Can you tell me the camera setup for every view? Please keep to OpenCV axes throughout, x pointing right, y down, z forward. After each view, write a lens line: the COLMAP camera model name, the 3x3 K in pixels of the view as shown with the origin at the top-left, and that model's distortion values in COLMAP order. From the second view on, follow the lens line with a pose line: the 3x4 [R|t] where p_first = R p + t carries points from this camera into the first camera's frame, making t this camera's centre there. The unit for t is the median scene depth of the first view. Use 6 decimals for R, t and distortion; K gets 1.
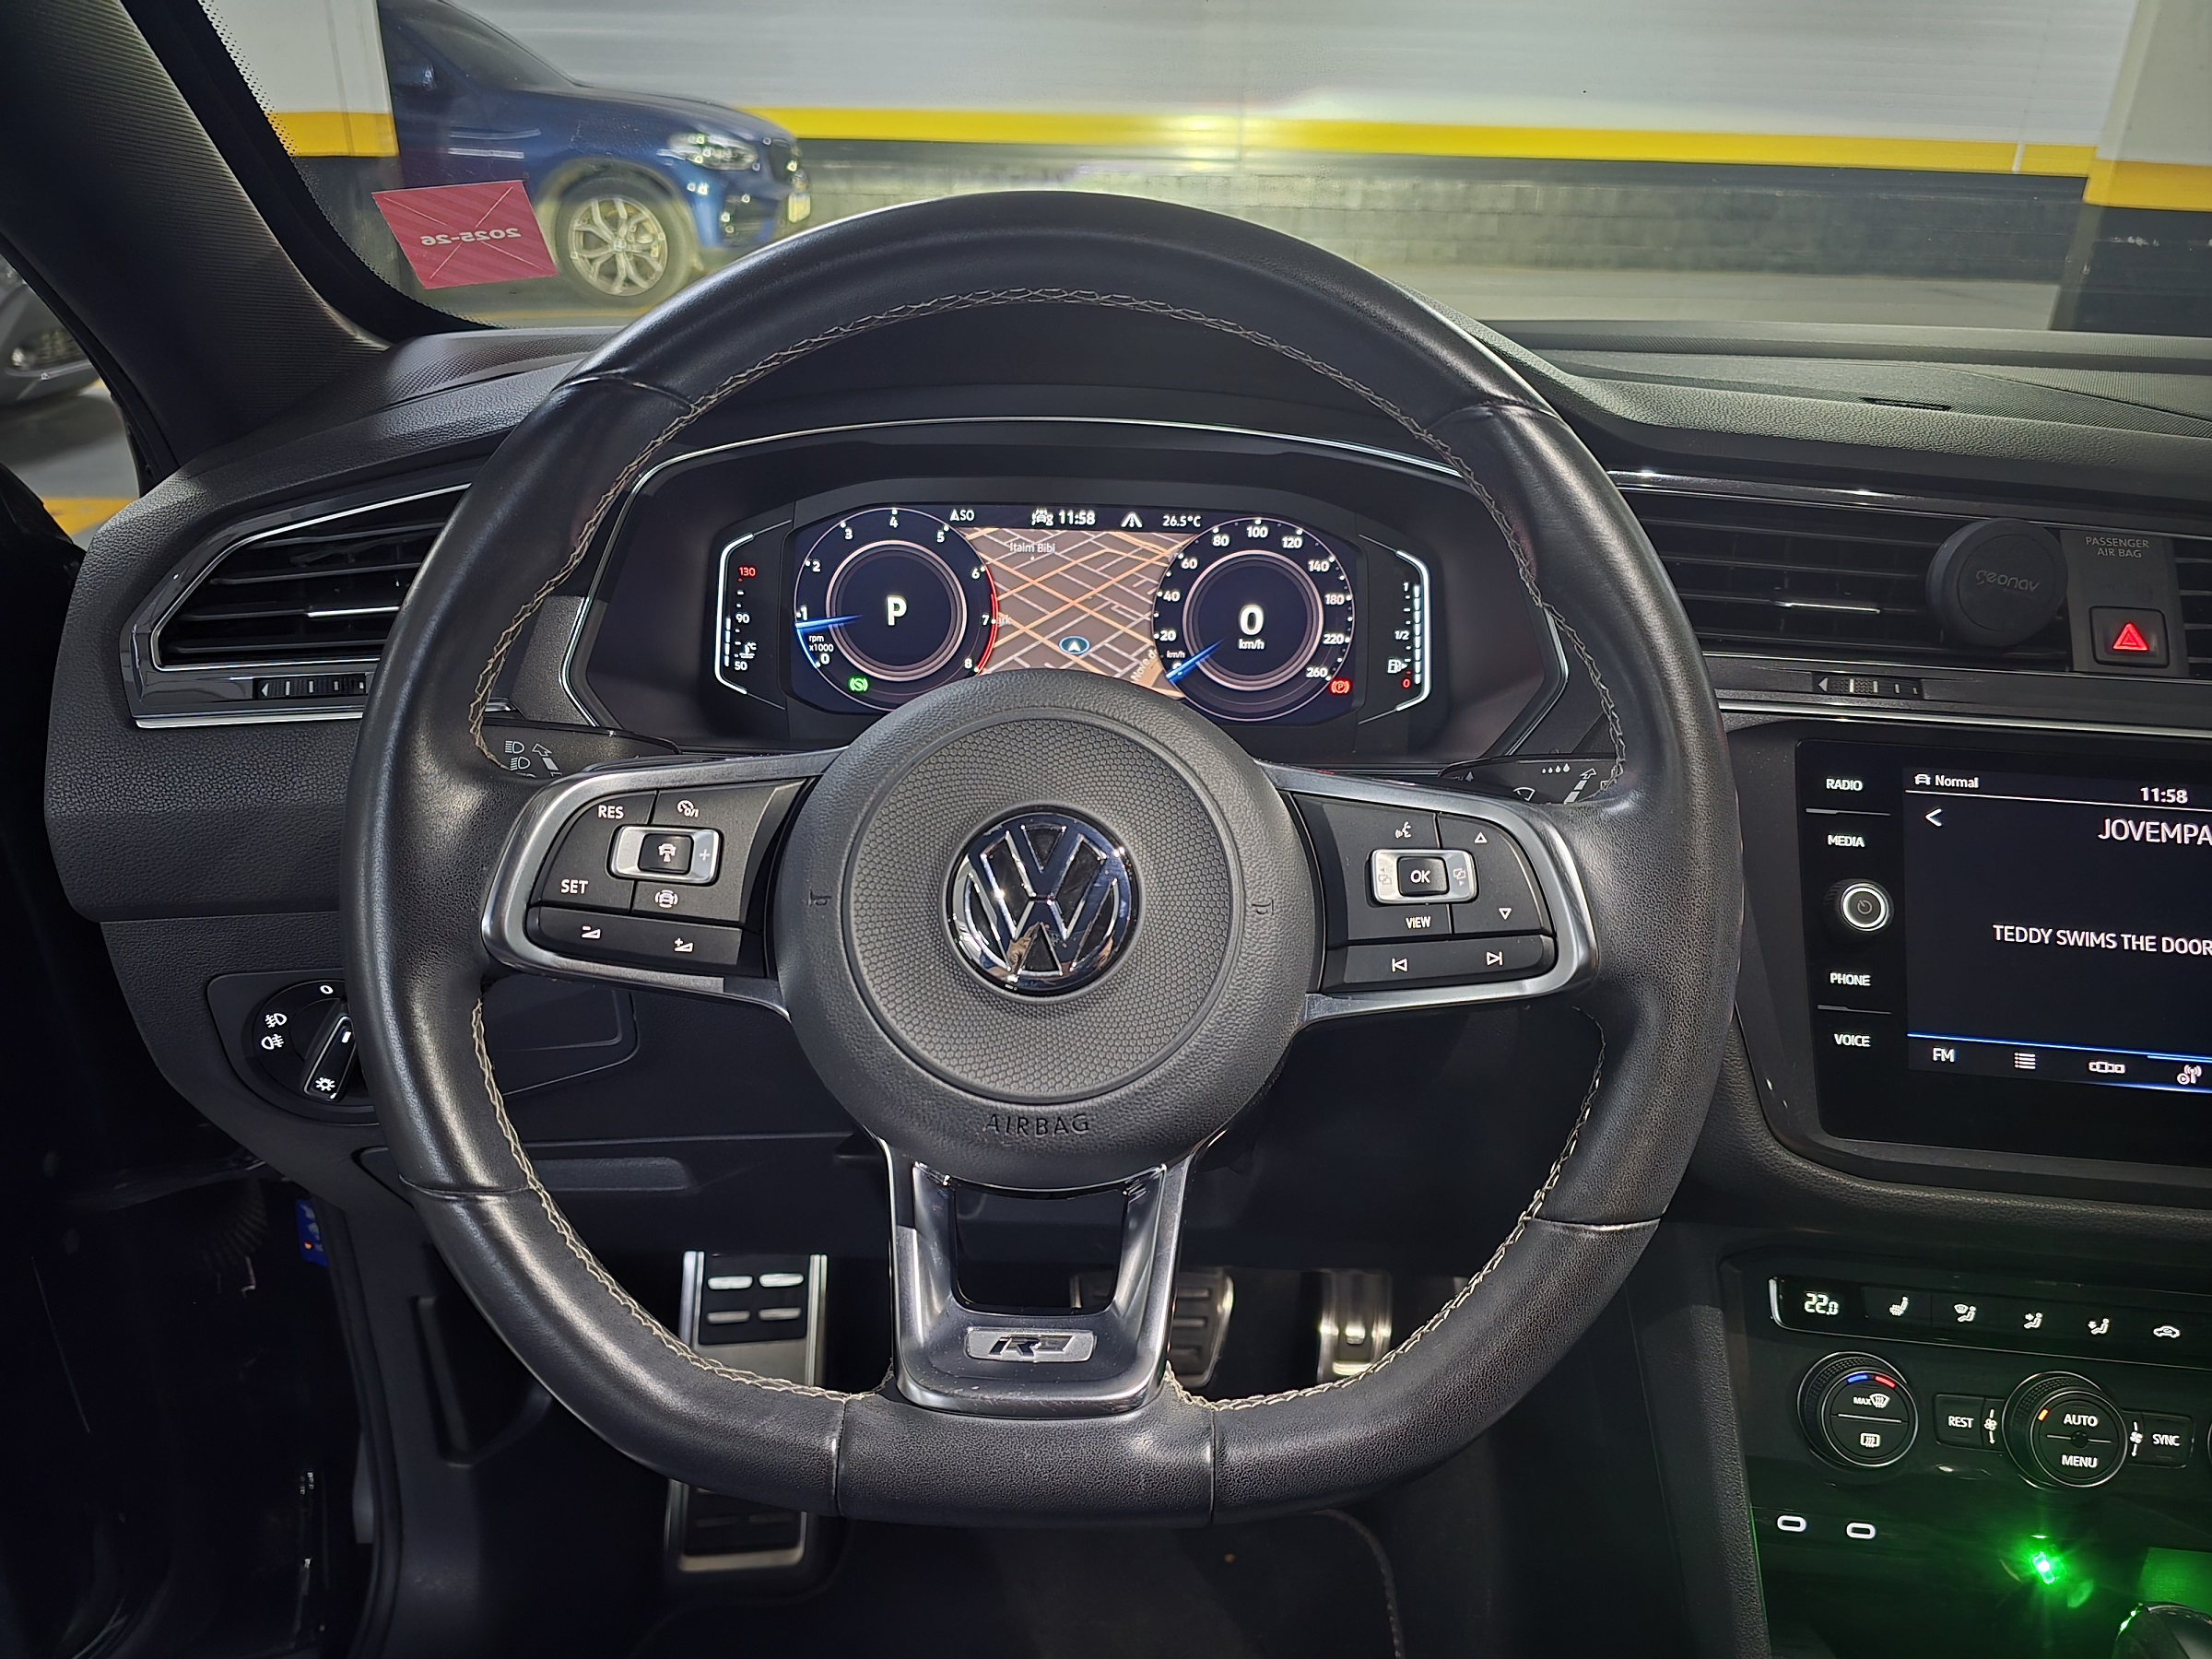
lens RADIAL K [[1514.6, 0, 1106.0], [0, 1514.6, 829.5], [0, 0, 1]] dist [0.018912, -0.053725]
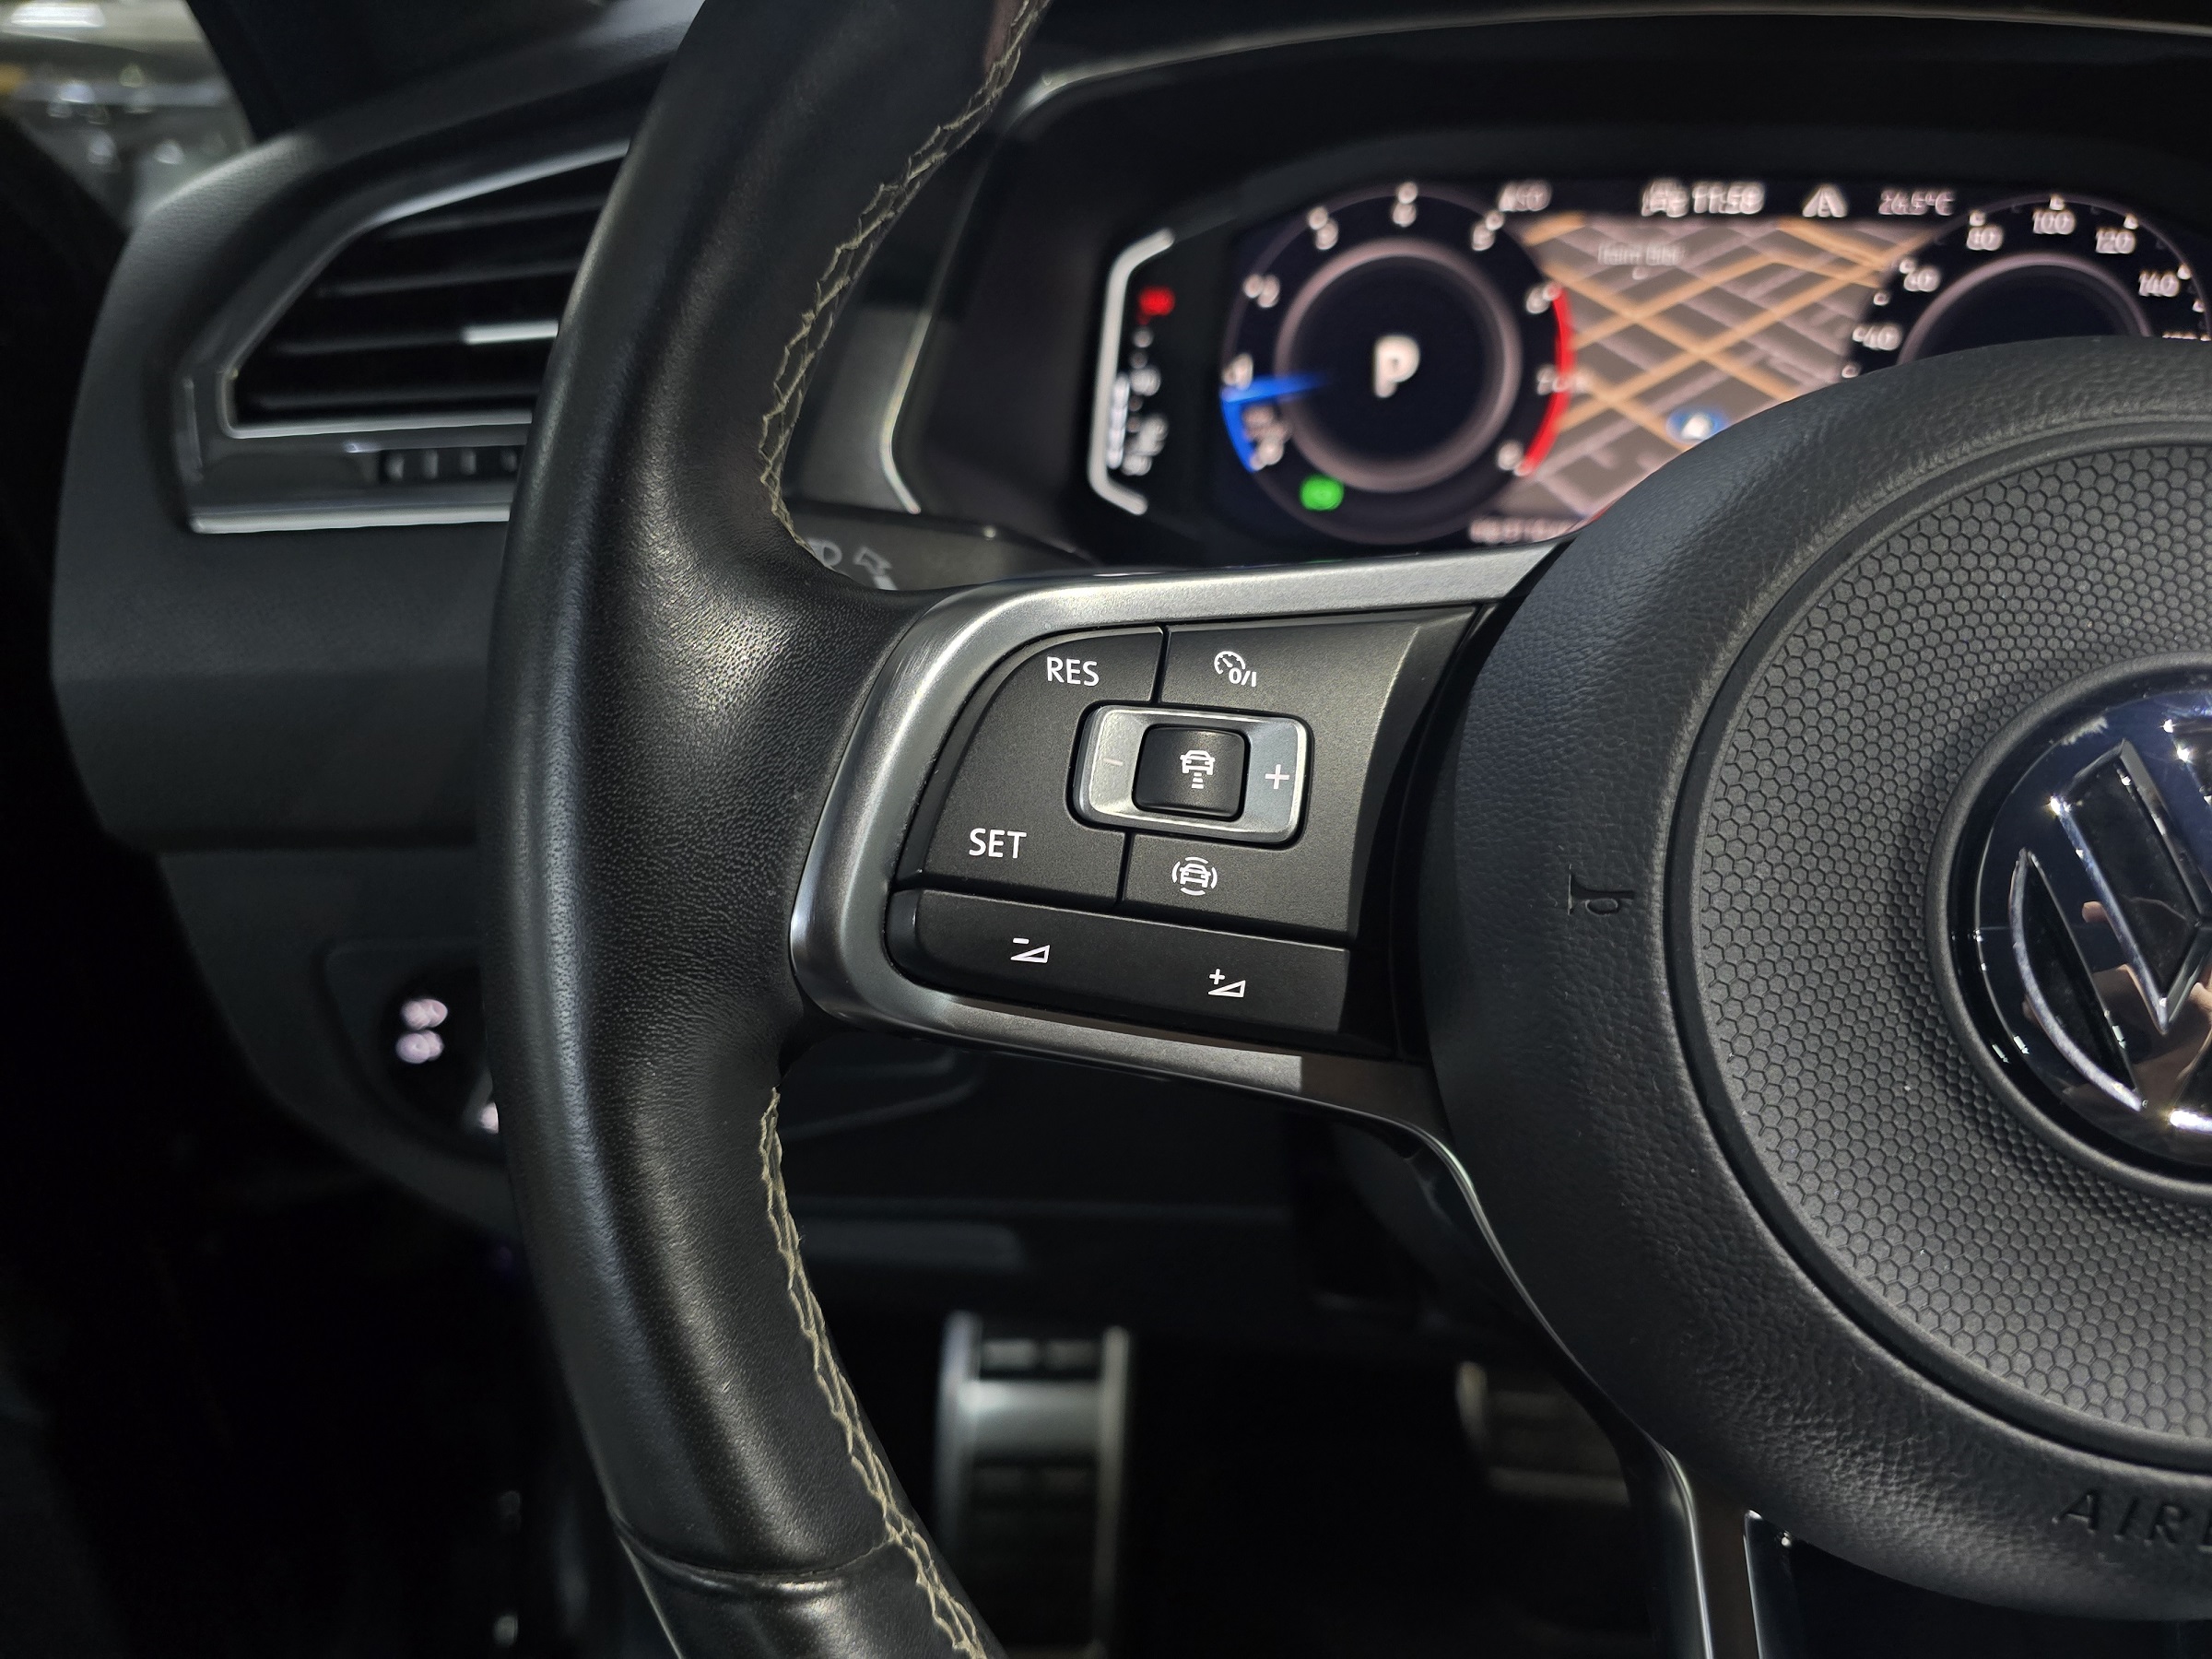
lens RADIAL K [[1514.6, 0, 1106.0], [0, 1514.6, 829.5], [0, 0, 1]] dist [0.018912, -0.053725]
pose [[0.991984, 0.033858, -0.121745, -0.210343], [-0.026179, 0.997599, 0.064124, 0.004343], [0.123624, -0.060422, 0.990488, 0.457143]]
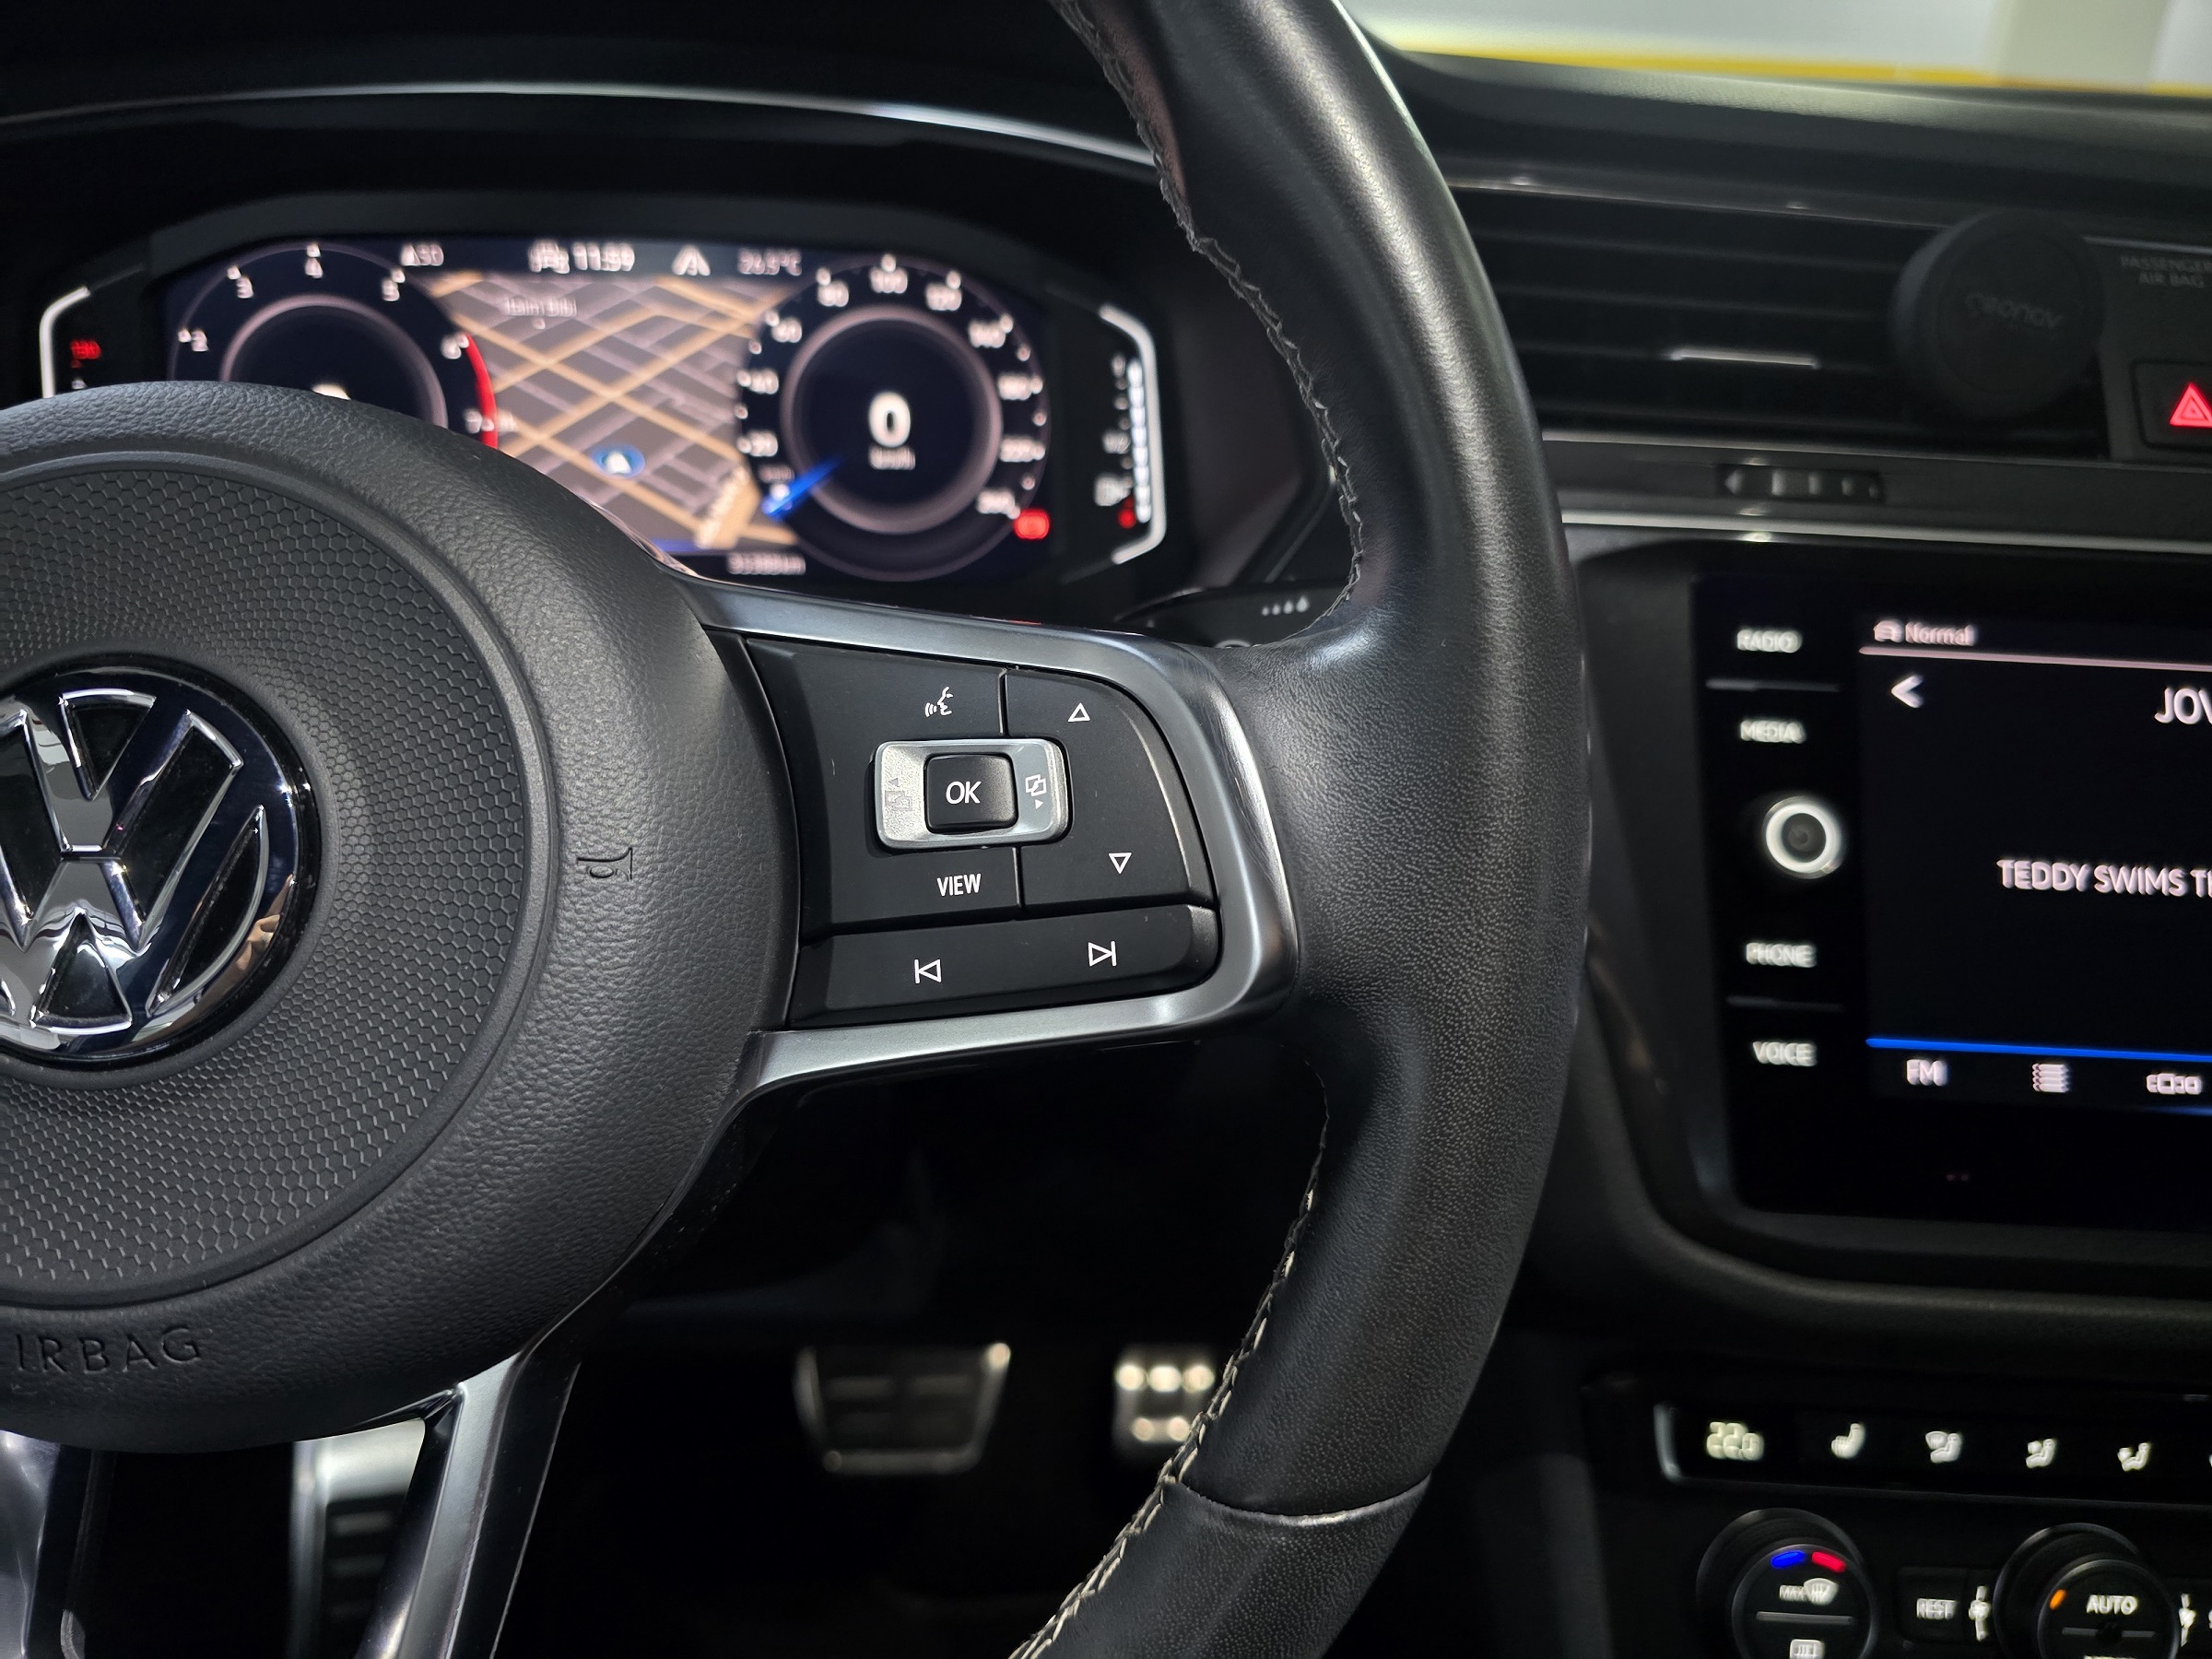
lens RADIAL K [[1521.7, 0, 1151.2], [0, 1521.7, 836.2], [0, 0, 1]] dist [0.001794, -0.045654]
pose [[0.996196, -0.022164, 0.084272, 0.181010], [0.019042, 0.999109, 0.037670, 0.022072], [-0.085032, -0.035922, 0.995730, 0.398430]]
